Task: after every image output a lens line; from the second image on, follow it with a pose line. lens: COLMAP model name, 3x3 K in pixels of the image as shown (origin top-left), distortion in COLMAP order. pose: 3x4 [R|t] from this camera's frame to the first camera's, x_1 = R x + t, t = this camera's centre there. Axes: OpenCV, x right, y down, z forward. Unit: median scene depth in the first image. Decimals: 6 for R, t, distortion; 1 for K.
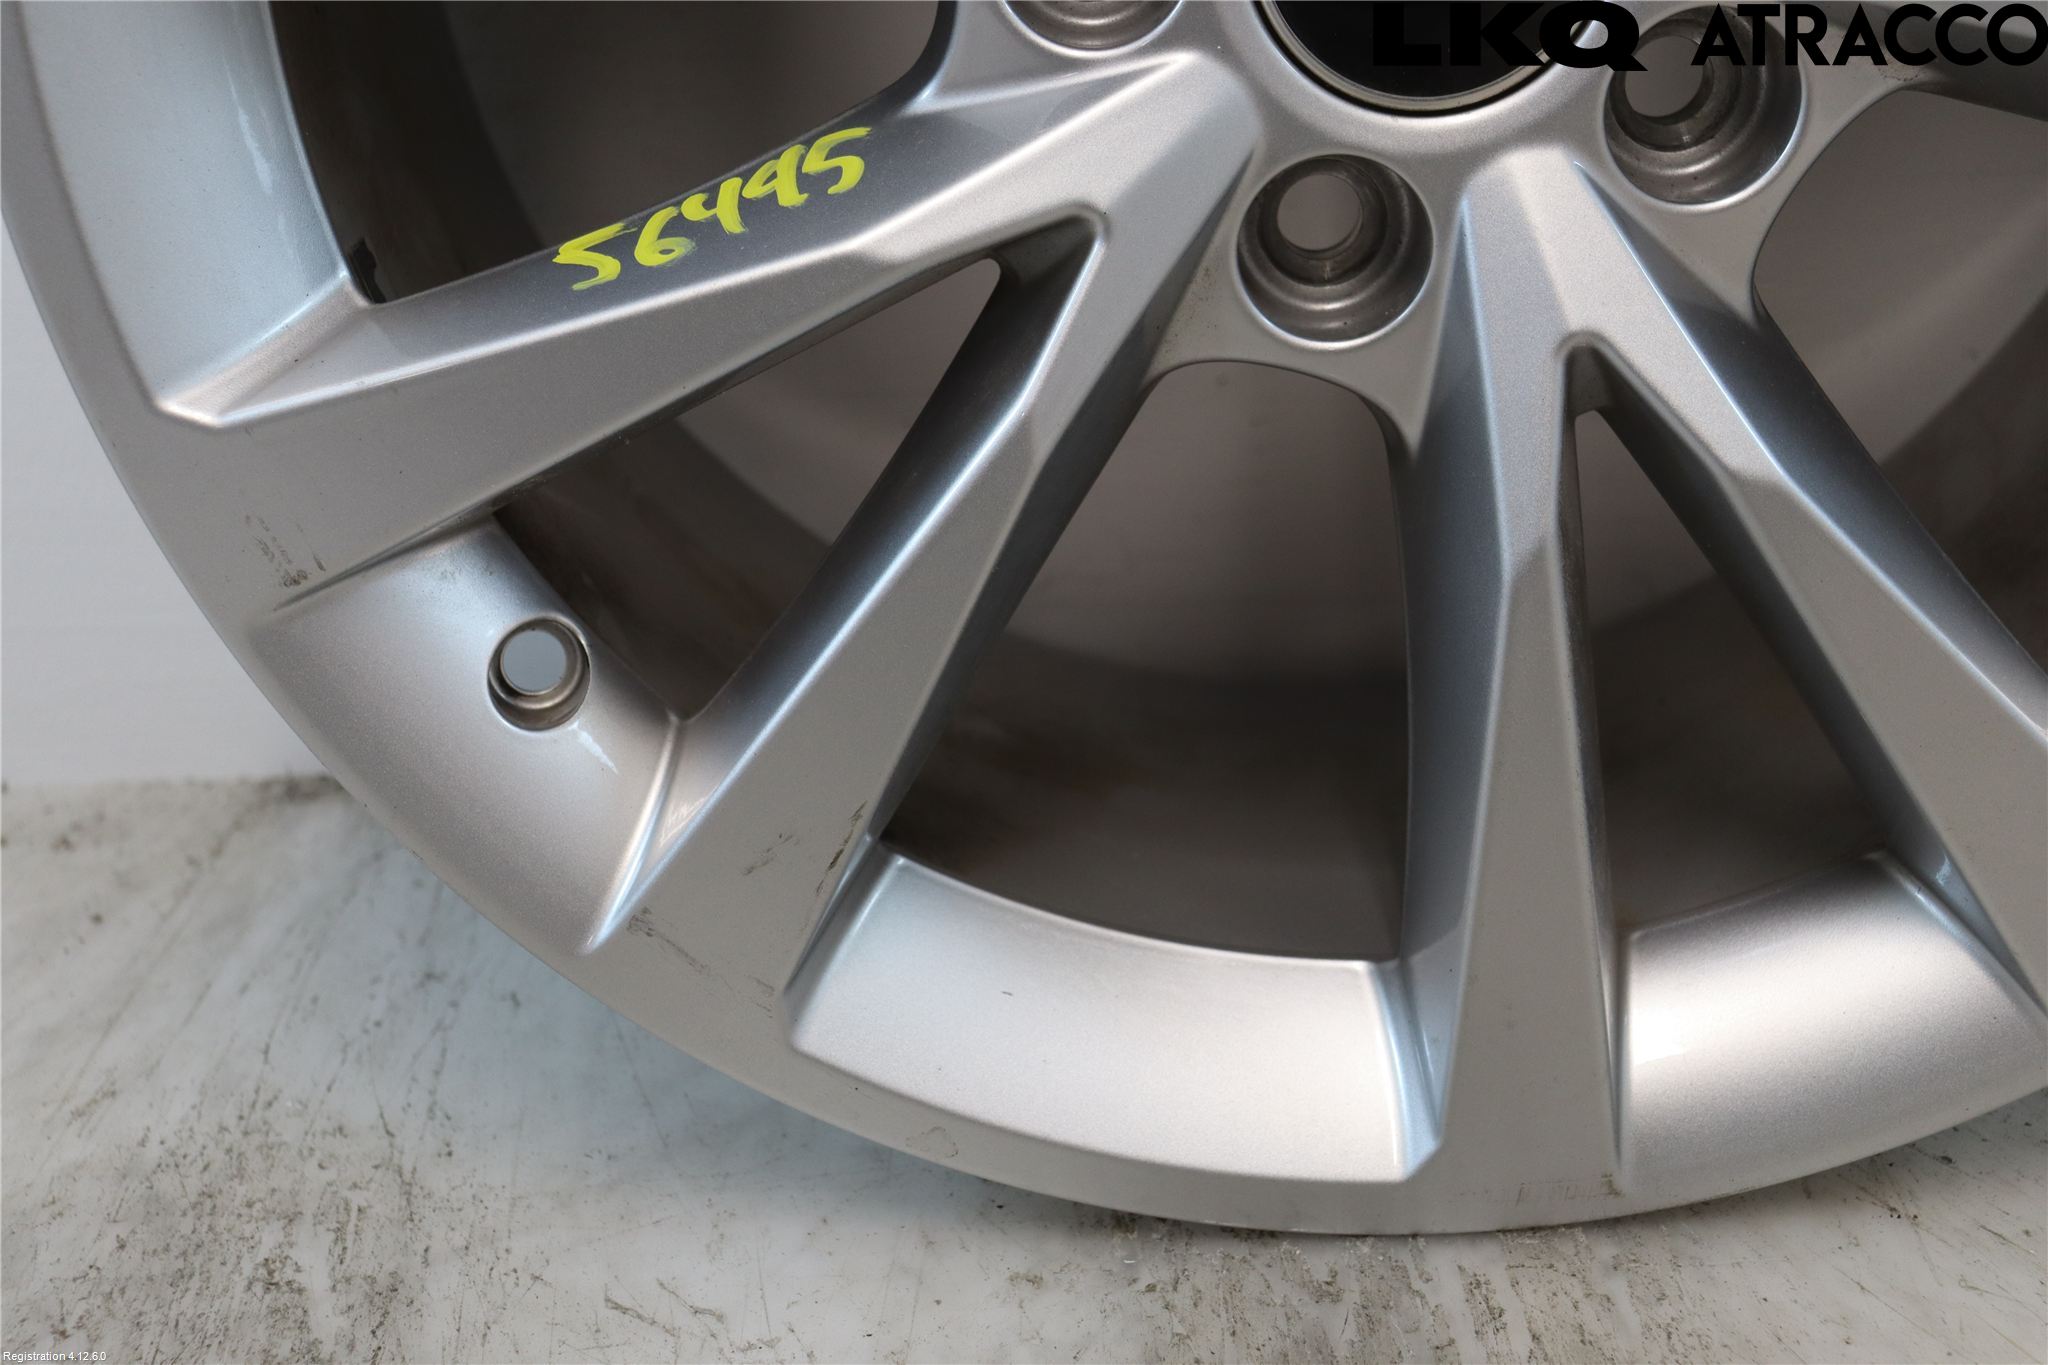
lens RADIAL K [[2707.3, 0, 1024.0], [0, 2707.3, 682.5], [0, 0, 1]] dist [-0.024942, 0.276919]
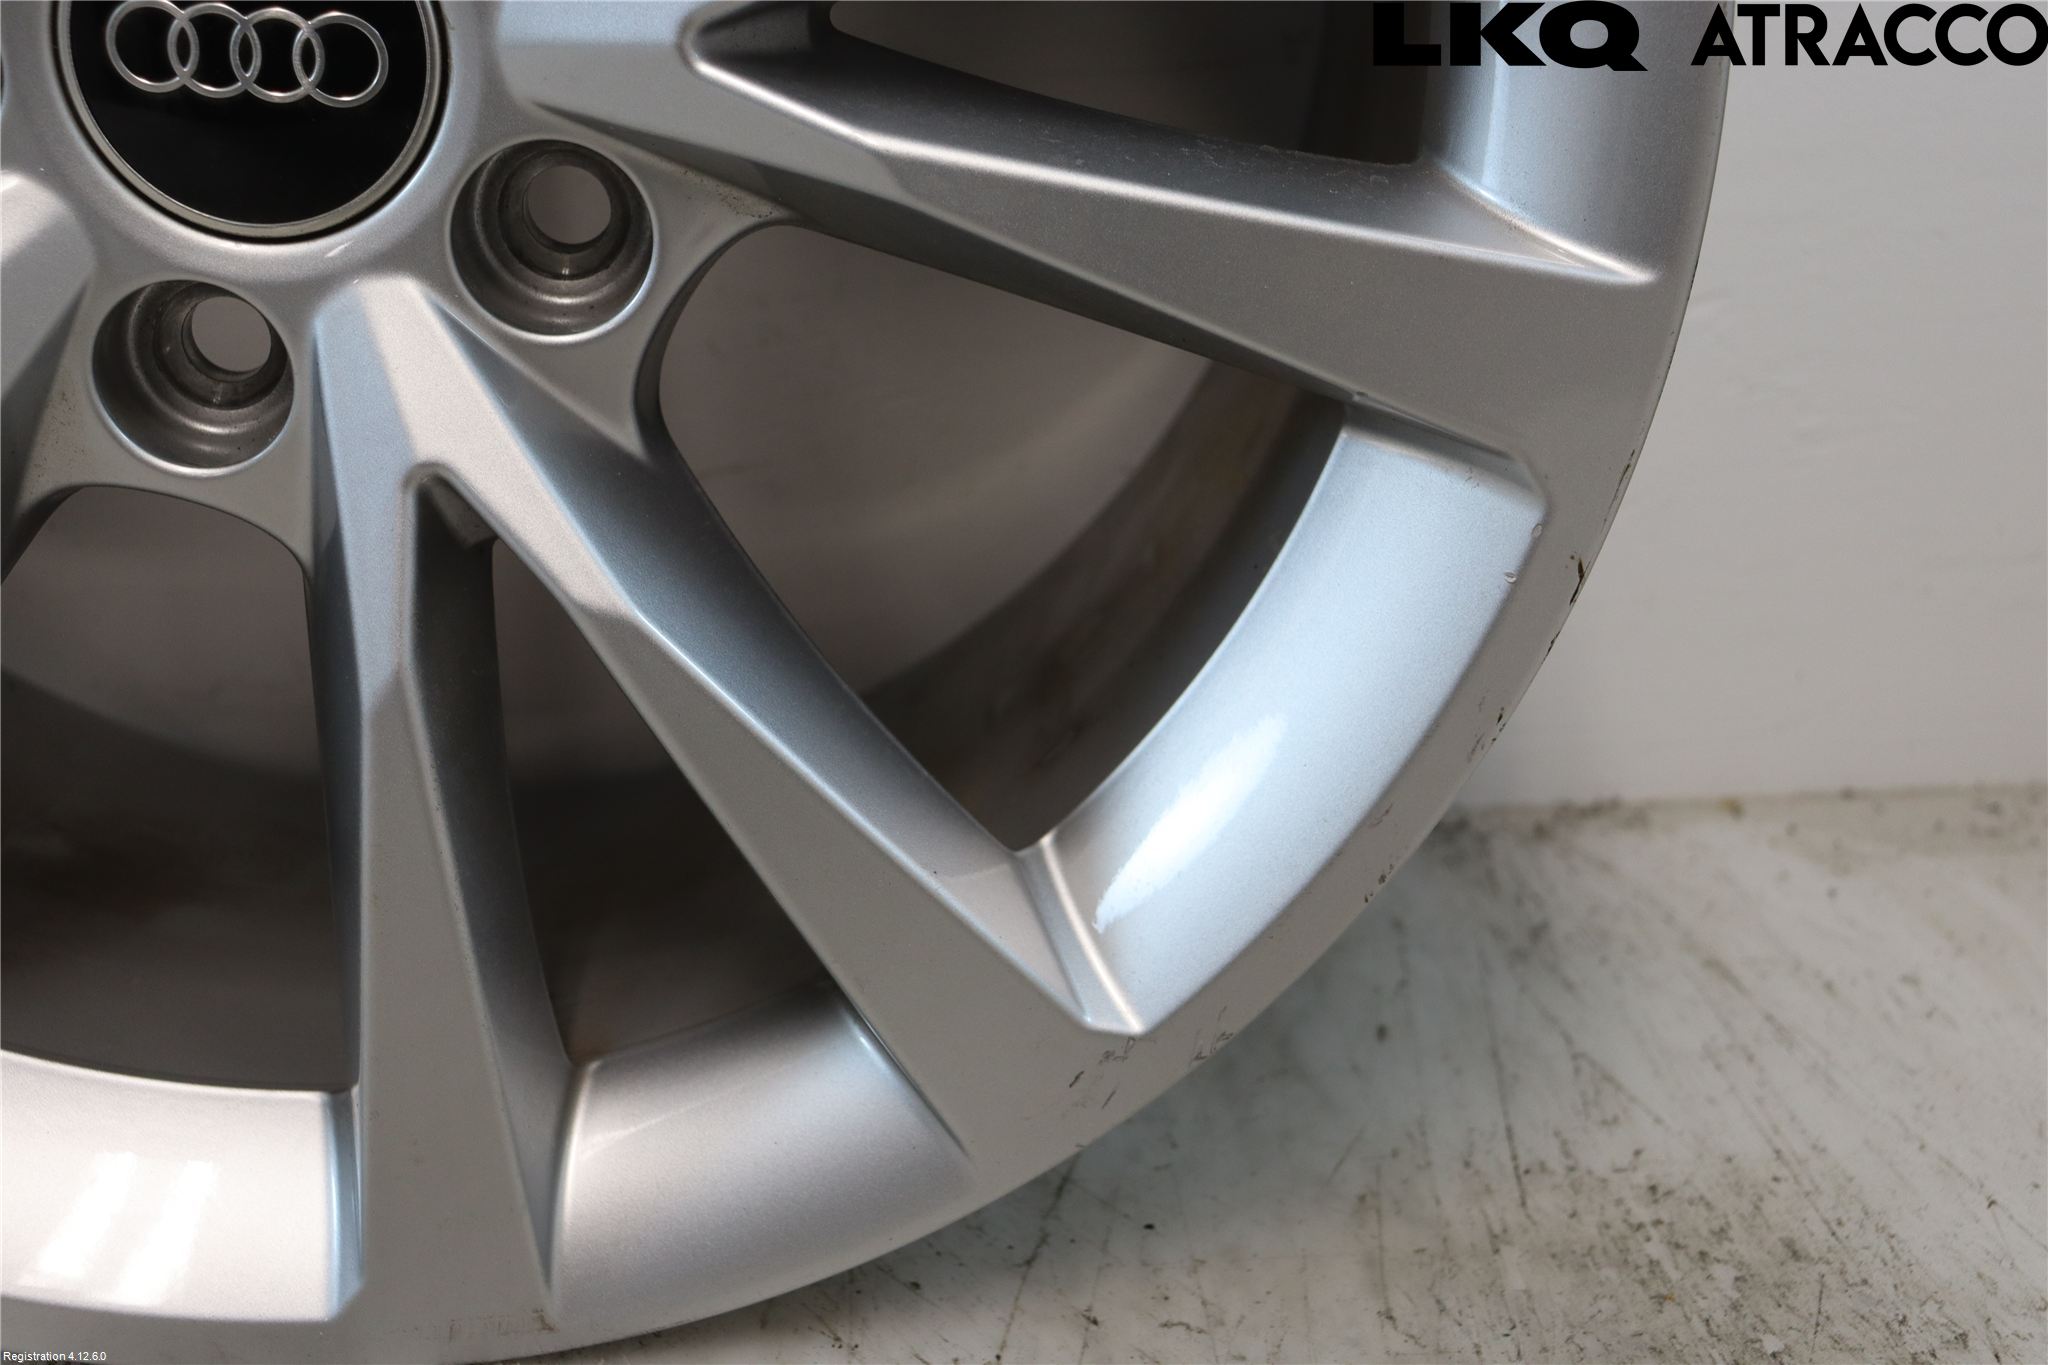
lens RADIAL K [[2707.3, 0, 1024.0], [0, 2707.3, 682.5], [0, 0, 1]] dist [-0.024942, 0.276919]
pose [[0.997294, 0.004730, 0.073362, 0.349033], [-0.003039, 0.999728, -0.023139, -0.026675], [-0.073451, 0.022854, 0.997037, -0.001806]]
